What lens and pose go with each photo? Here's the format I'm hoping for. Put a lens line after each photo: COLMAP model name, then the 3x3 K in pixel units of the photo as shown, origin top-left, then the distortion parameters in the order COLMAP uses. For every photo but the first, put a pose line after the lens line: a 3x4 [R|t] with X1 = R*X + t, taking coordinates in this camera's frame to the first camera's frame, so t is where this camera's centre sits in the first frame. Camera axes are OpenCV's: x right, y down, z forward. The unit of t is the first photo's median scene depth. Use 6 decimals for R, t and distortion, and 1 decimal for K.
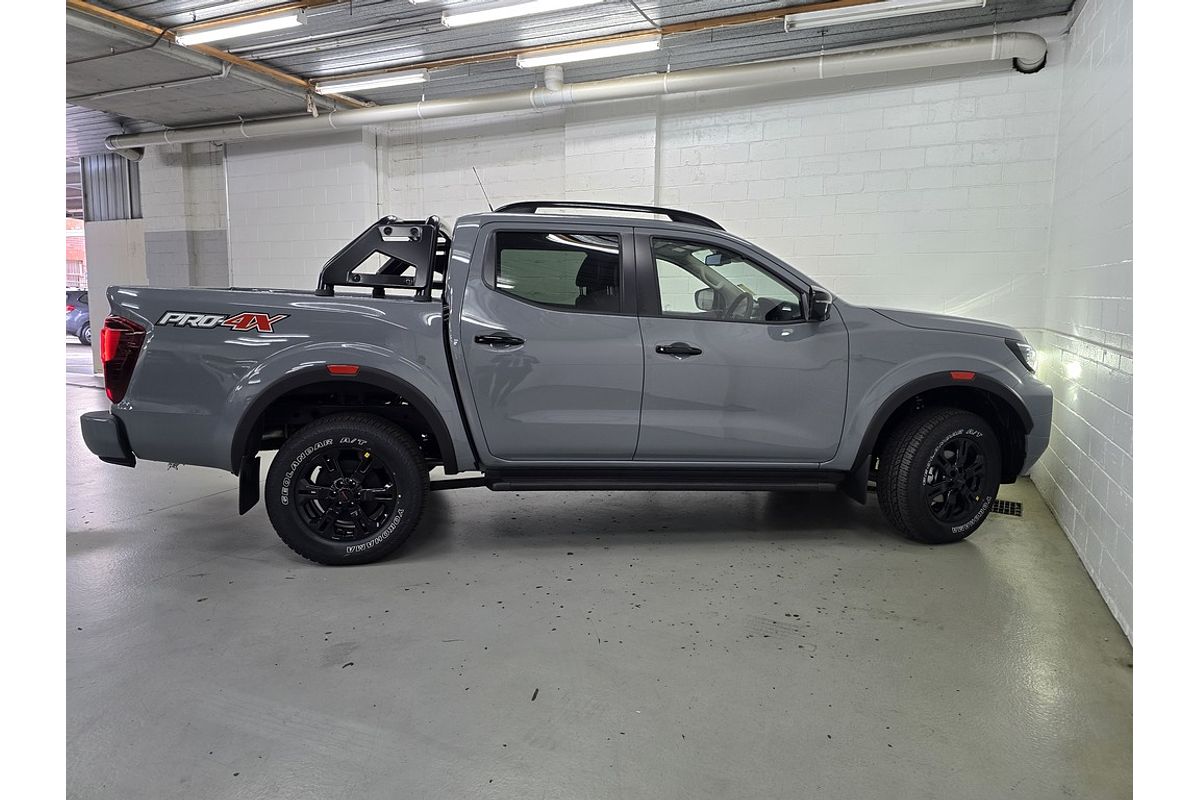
lens RADIAL K [[713.5, 0, 604.9], [0, 713.5, 386.6], [0, 0, 1]] dist [0.047223, -0.040055]
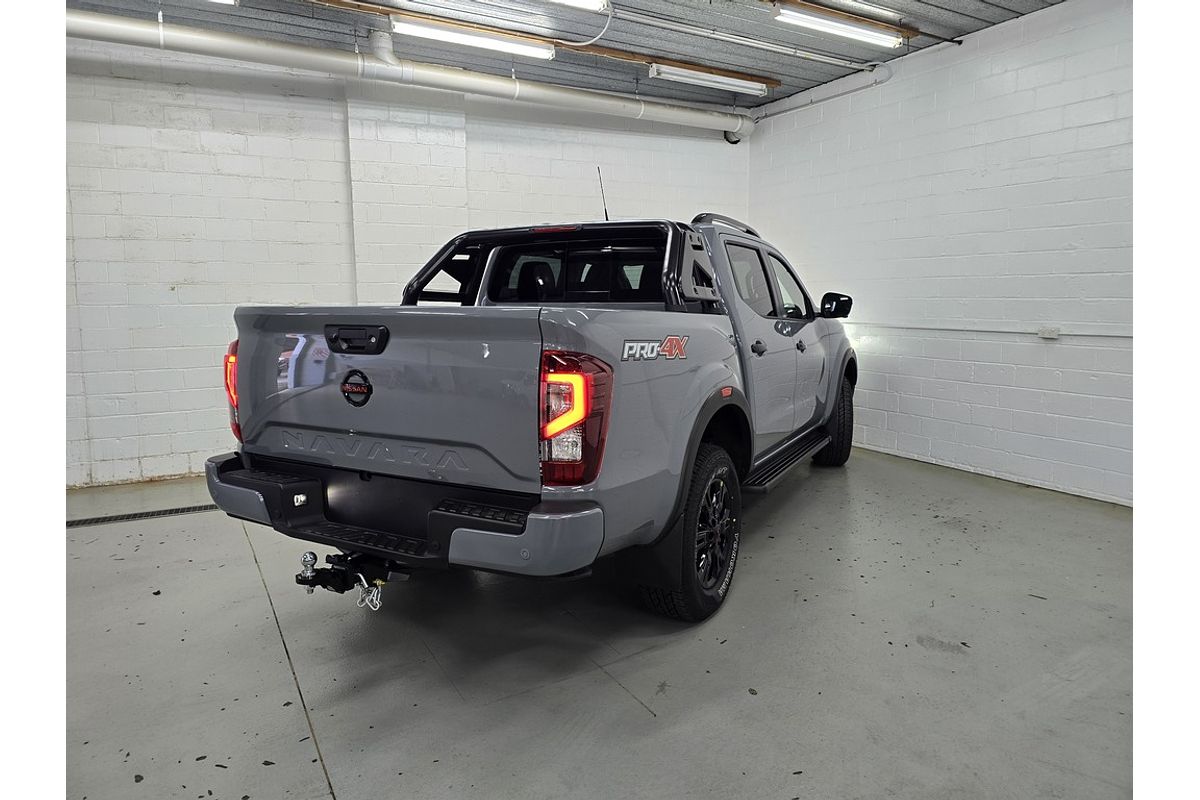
lens RADIAL K [[713.5, 0, 594.9], [0, 713.5, 385.2], [0, 0, 1]] dist [0.047223, -0.040055]
pose [[0.591864, -0.114563, 0.797854, -0.689077], [0.119018, 0.991419, 0.054067, -0.059085], [-0.797202, 0.062958, 0.600421, 0.347460]]
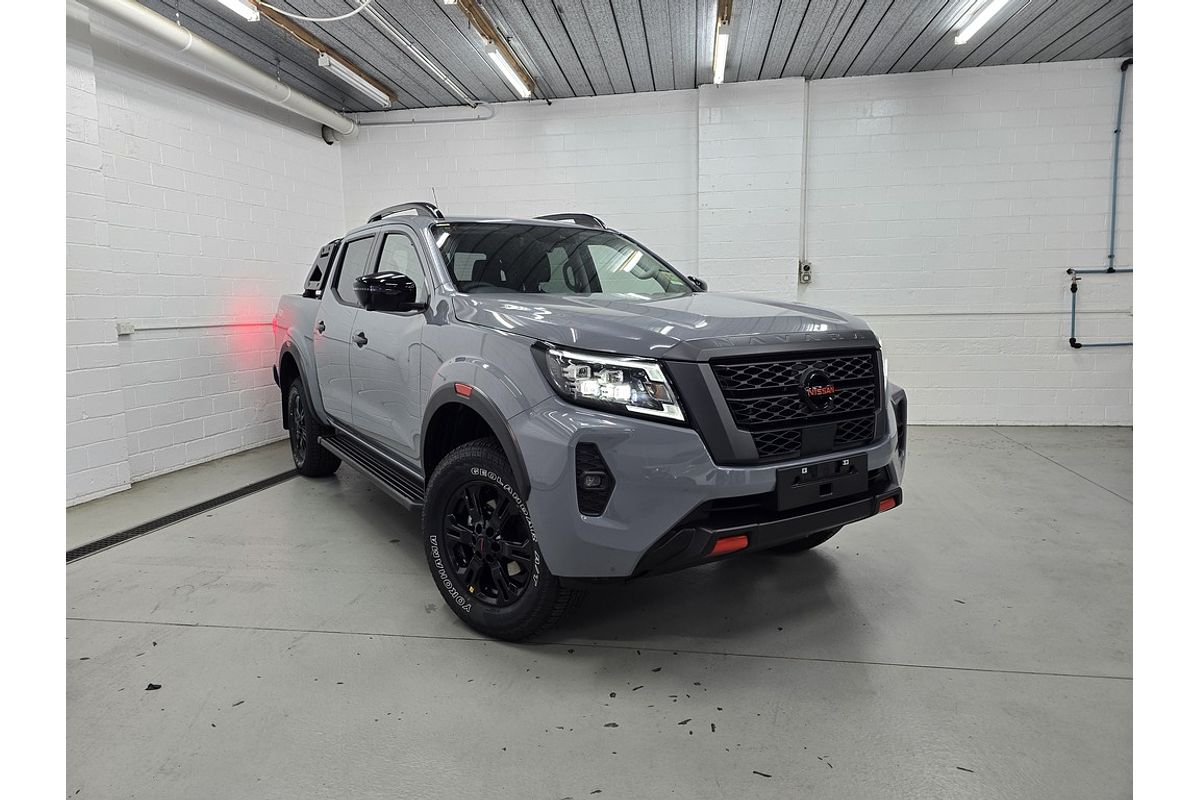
lens RADIAL K [[713.5, 0, 586.0], [0, 713.5, 394.6], [0, 0, 1]] dist [0.047223, -0.040055]
pose [[-0.254713, -0.124286, 0.958996, -0.883976], [0.140279, 0.976467, 0.163809, -0.096190], [-0.956788, 0.176251, -0.231284, 0.828169]]
